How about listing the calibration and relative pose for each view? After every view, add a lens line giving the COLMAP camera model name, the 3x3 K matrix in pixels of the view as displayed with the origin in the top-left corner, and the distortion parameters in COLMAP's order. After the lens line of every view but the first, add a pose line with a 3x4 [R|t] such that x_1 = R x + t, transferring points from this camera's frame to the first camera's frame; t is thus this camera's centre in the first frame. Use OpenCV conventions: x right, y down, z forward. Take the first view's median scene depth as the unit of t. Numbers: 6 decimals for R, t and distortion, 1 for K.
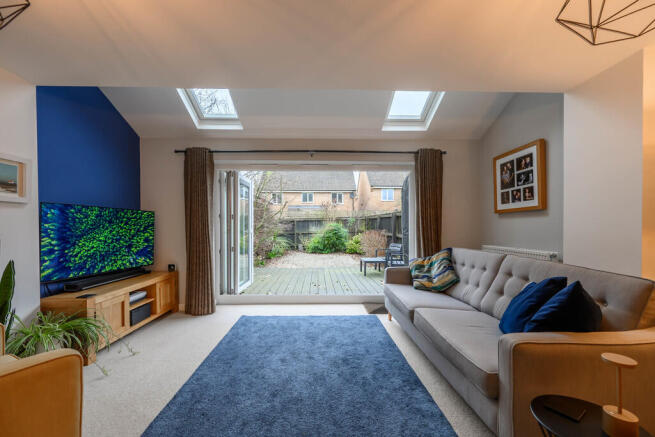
lens RADIAL K [[259.0, 0, 324.4], [0, 259.0, 228.3], [0, 0, 1]] dist [0.000294, 0.000010]
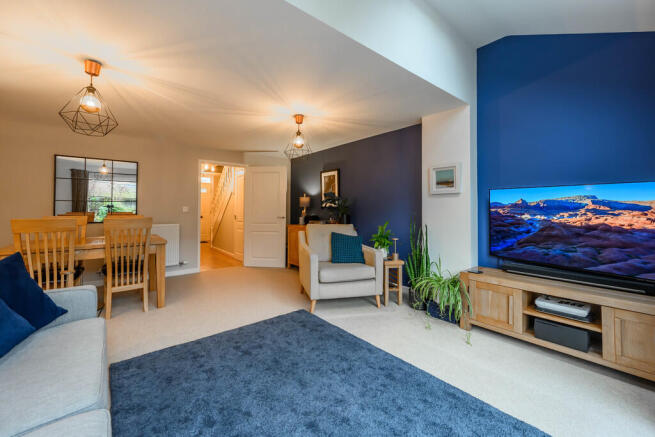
lens RADIAL K [[262.3, 0, 317.3], [0, 262.3, 214.6], [0, 0, 1]] dist [0.000101, 0.000020]
pose [[-0.798736, 0.011084, -0.601580, 0.230812], [-0.000203, 0.999825, 0.018691, -0.003917], [0.601682, 0.015052, -0.798594, 1.154089]]
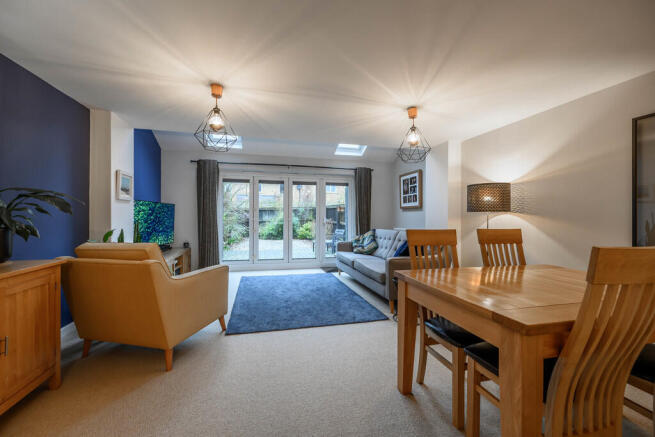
lens RADIAL K [[262.3, 0, 317.3], [0, 262.3, 214.6], [0, 0, 1]] dist [0.000101, 0.000020]
pose [[0.980731, 0.007733, 0.195212, -0.214261], [-0.005652, 0.999921, -0.011217, 0.002744], [-0.195283, 0.009898, 0.980697, -0.604067]]
